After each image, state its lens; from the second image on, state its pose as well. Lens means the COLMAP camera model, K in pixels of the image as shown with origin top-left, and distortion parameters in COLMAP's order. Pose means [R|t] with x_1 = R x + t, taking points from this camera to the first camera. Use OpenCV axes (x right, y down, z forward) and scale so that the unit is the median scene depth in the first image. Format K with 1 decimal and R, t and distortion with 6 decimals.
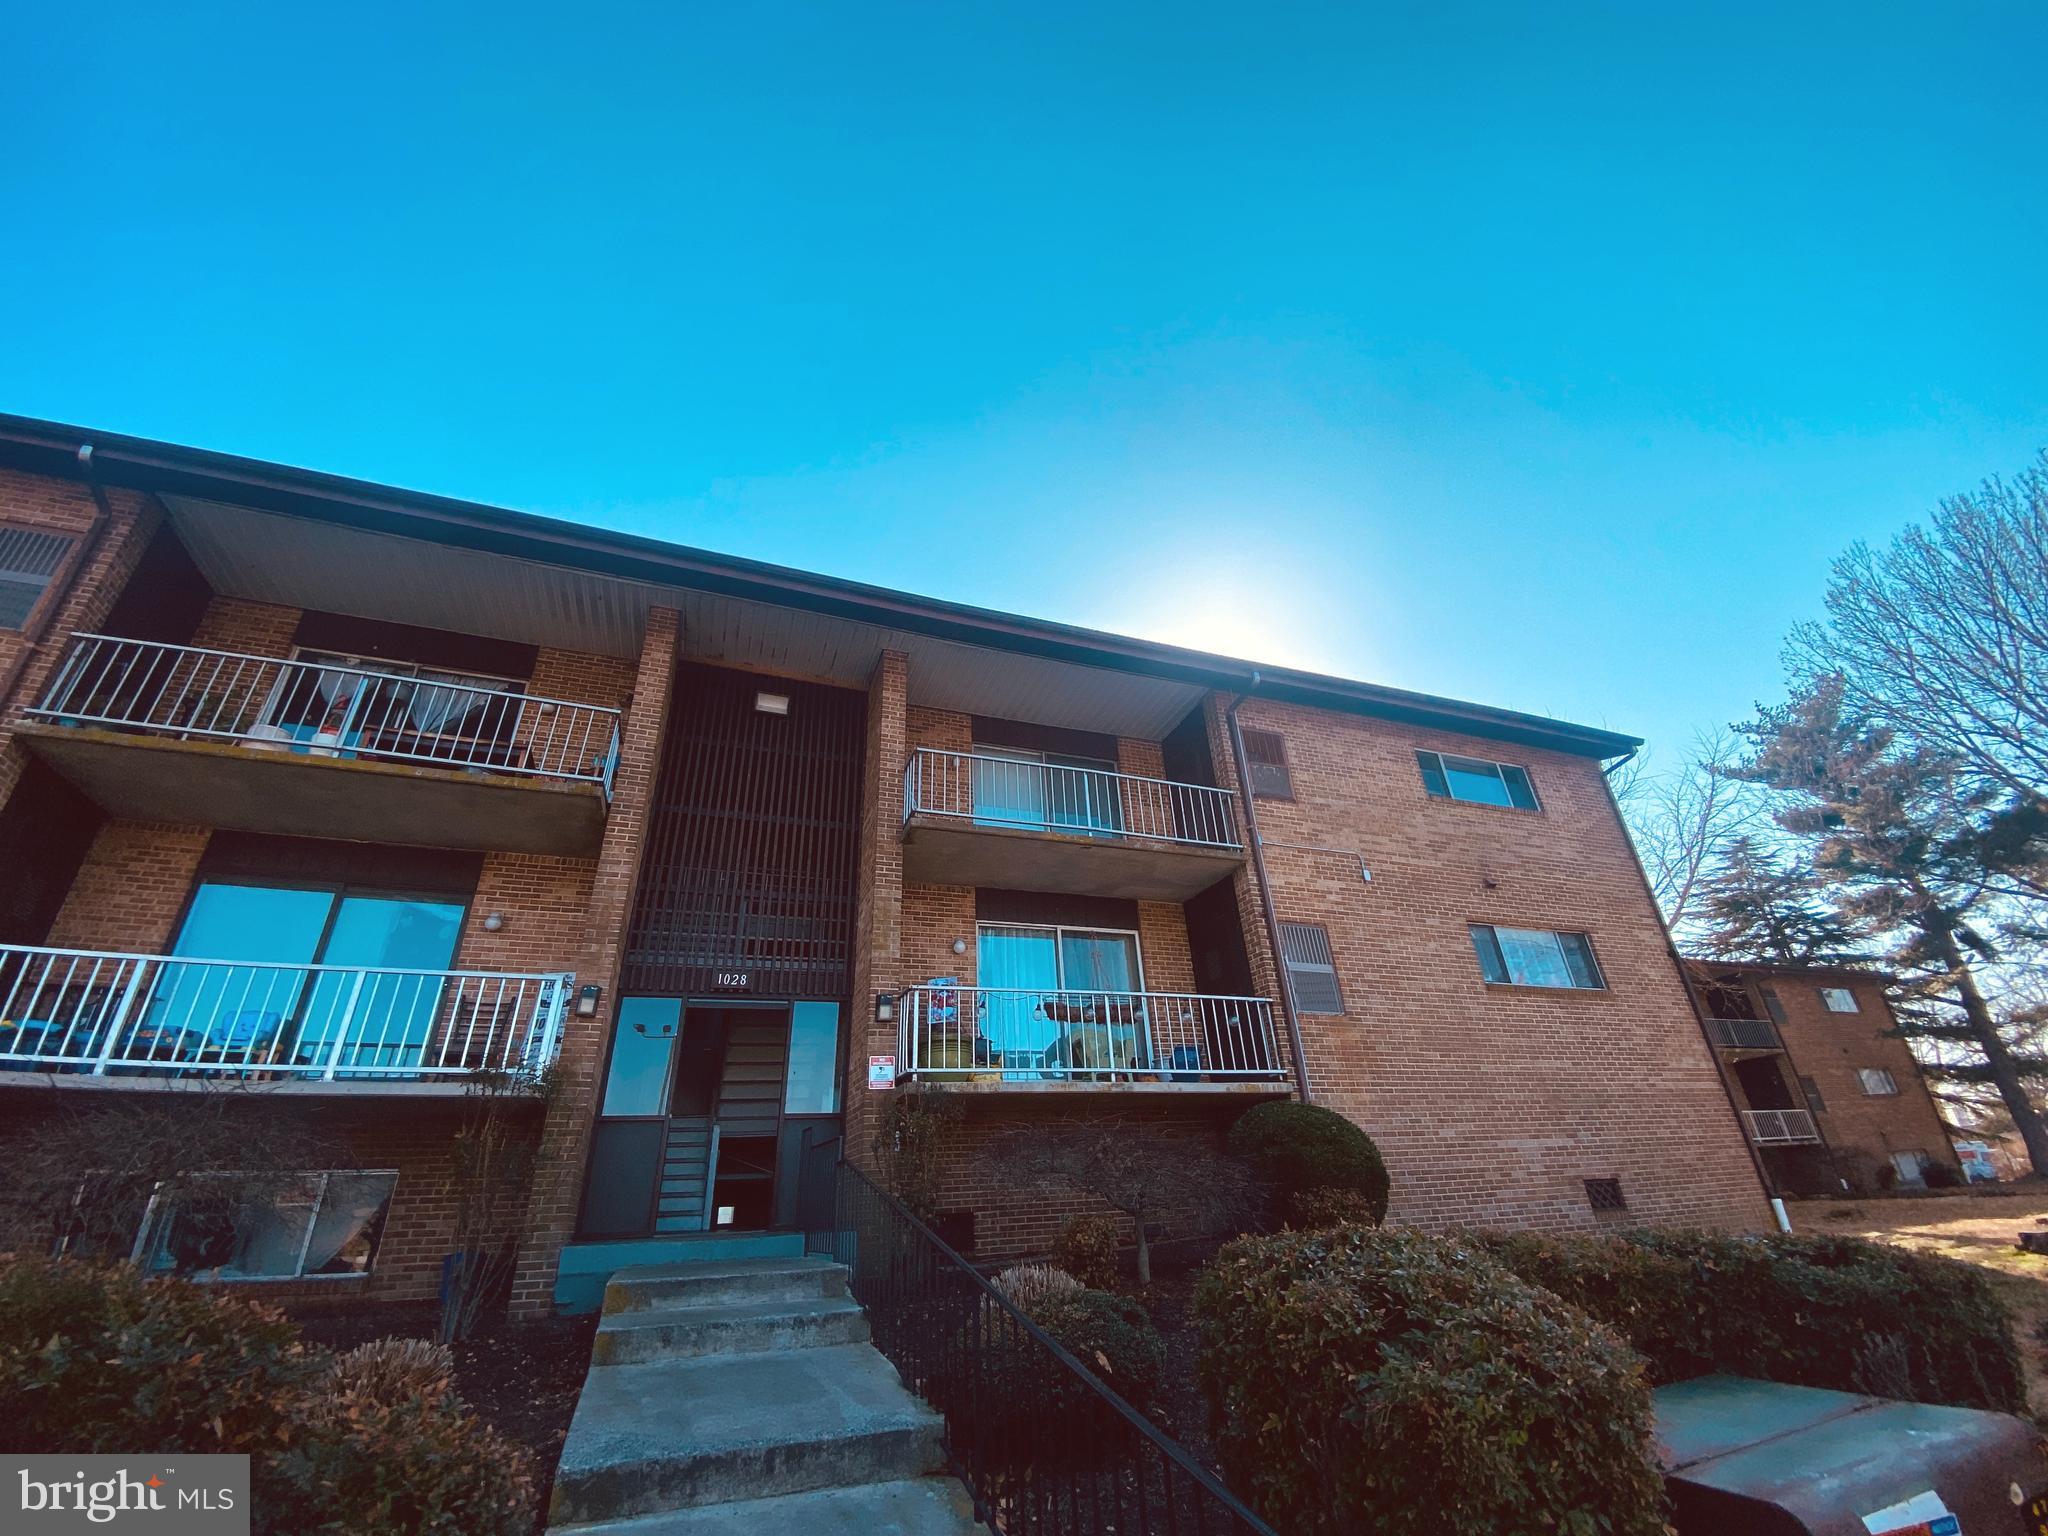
lens RADIAL K [[841.7, 0, 1019.1], [0, 841.7, 734.2], [0, 0, 1]] dist [-0.050861, -0.000284]
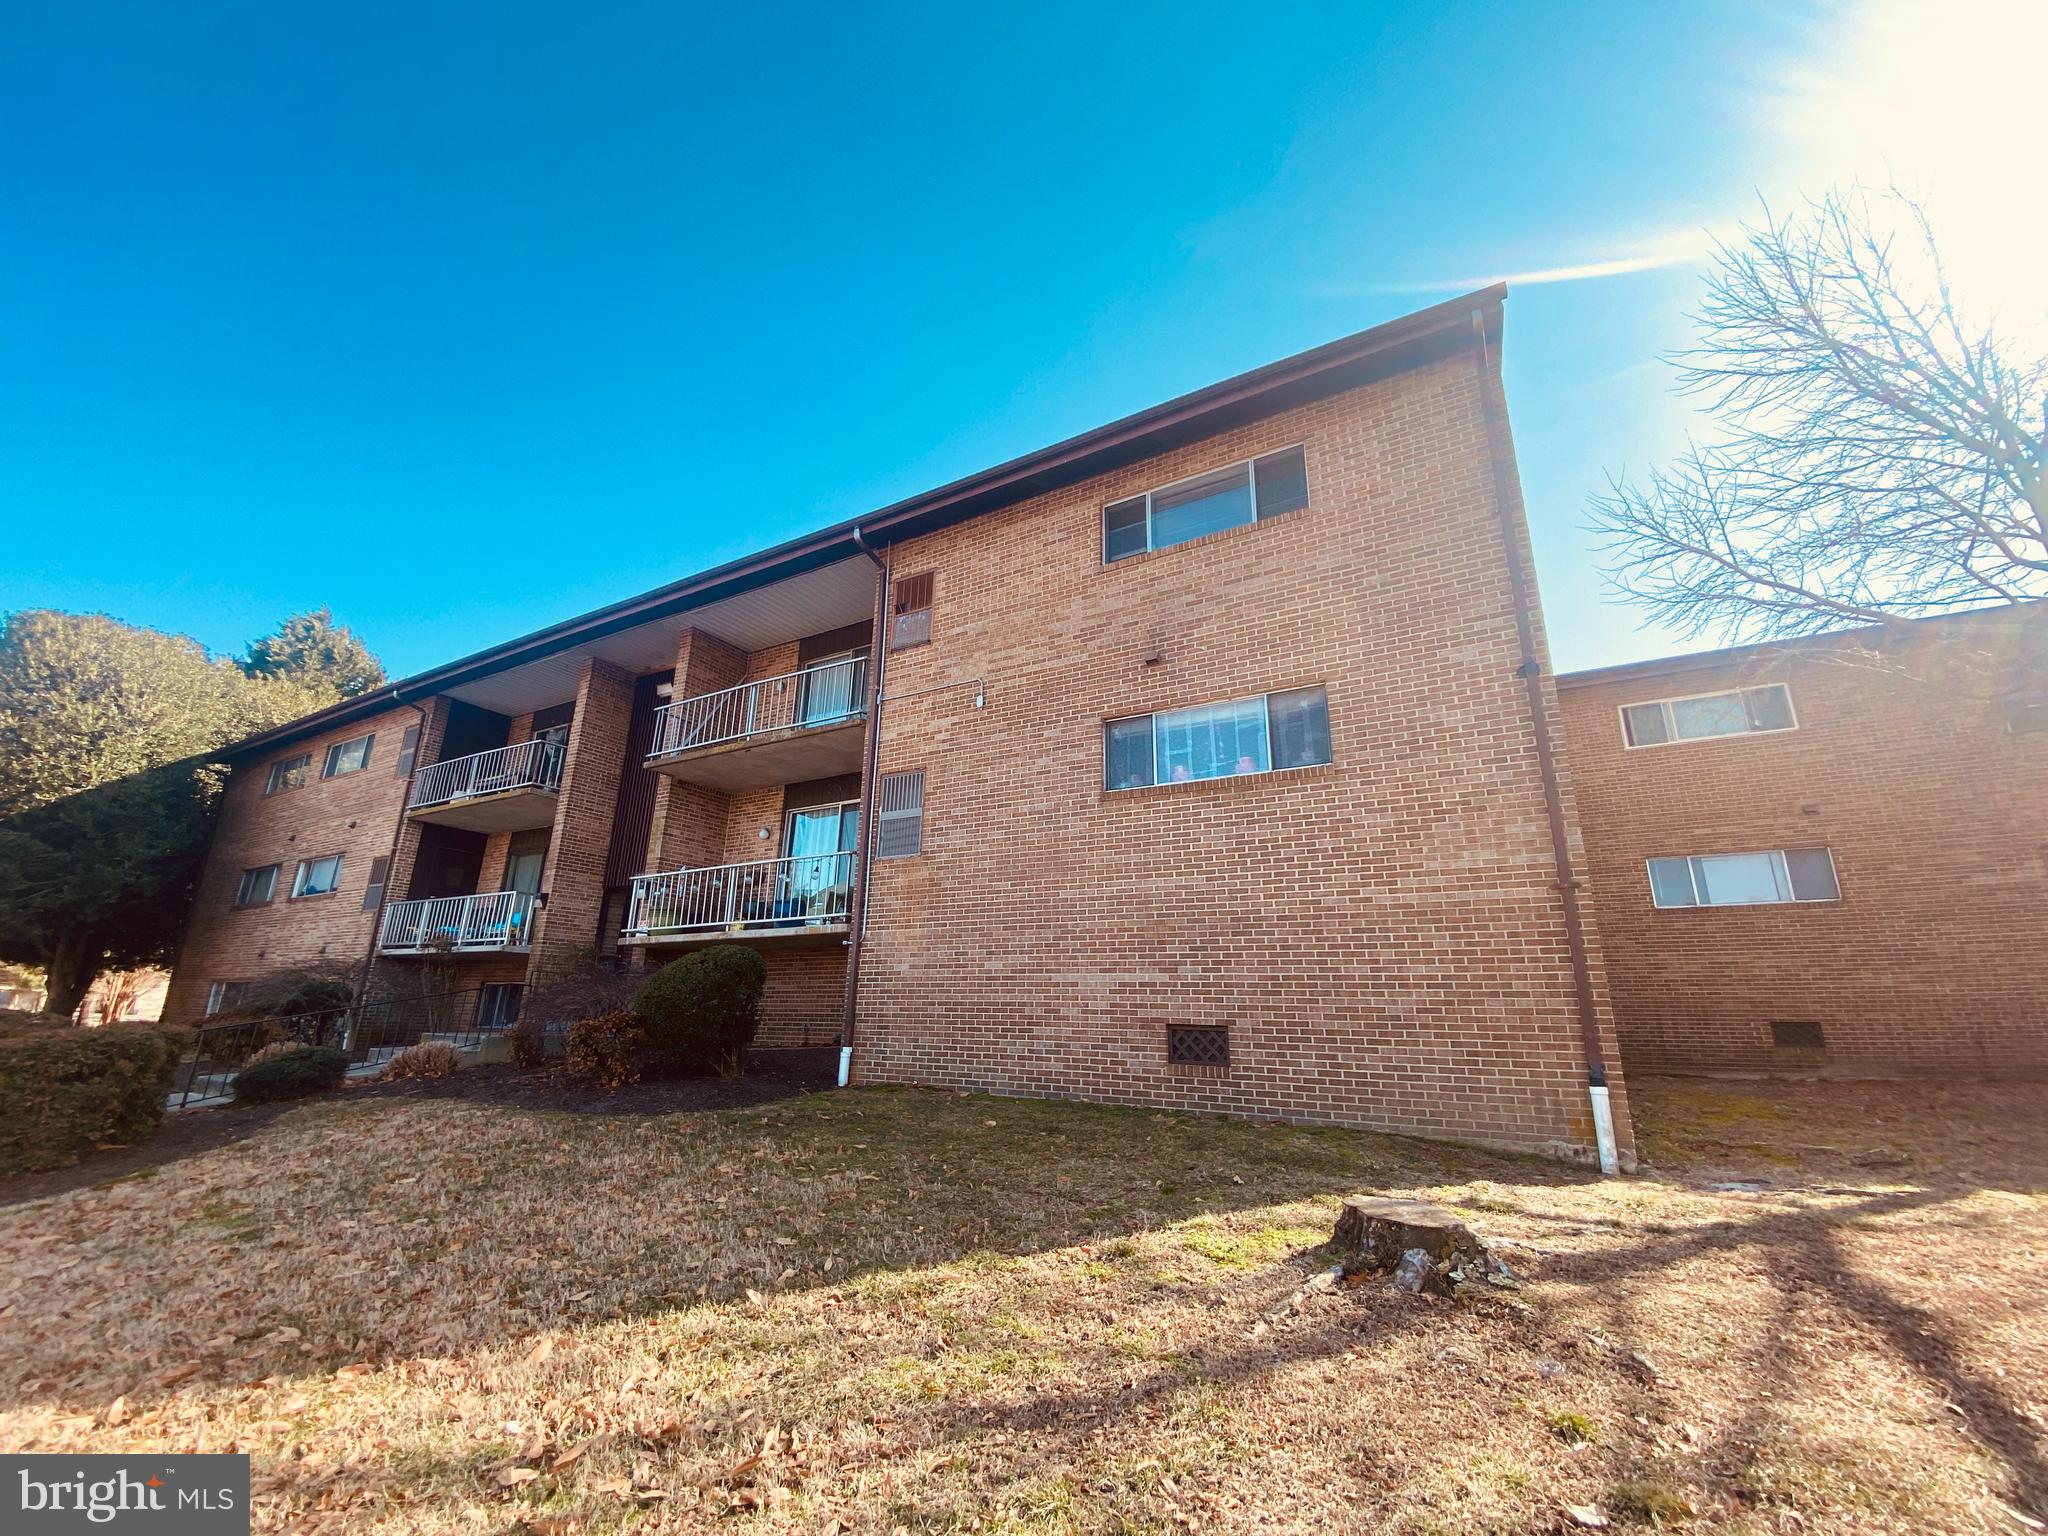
lens RADIAL K [[836.1, 0, 1024.0], [0, 836.1, 768.0], [0, 0, 1]] dist [0.017699, -0.015608]
pose [[0.653399, -0.180818, -0.735102, 1.134814], [0.358536, 0.929154, 0.090137, 0.174937], [0.666725, -0.322456, 0.671938, 0.391806]]
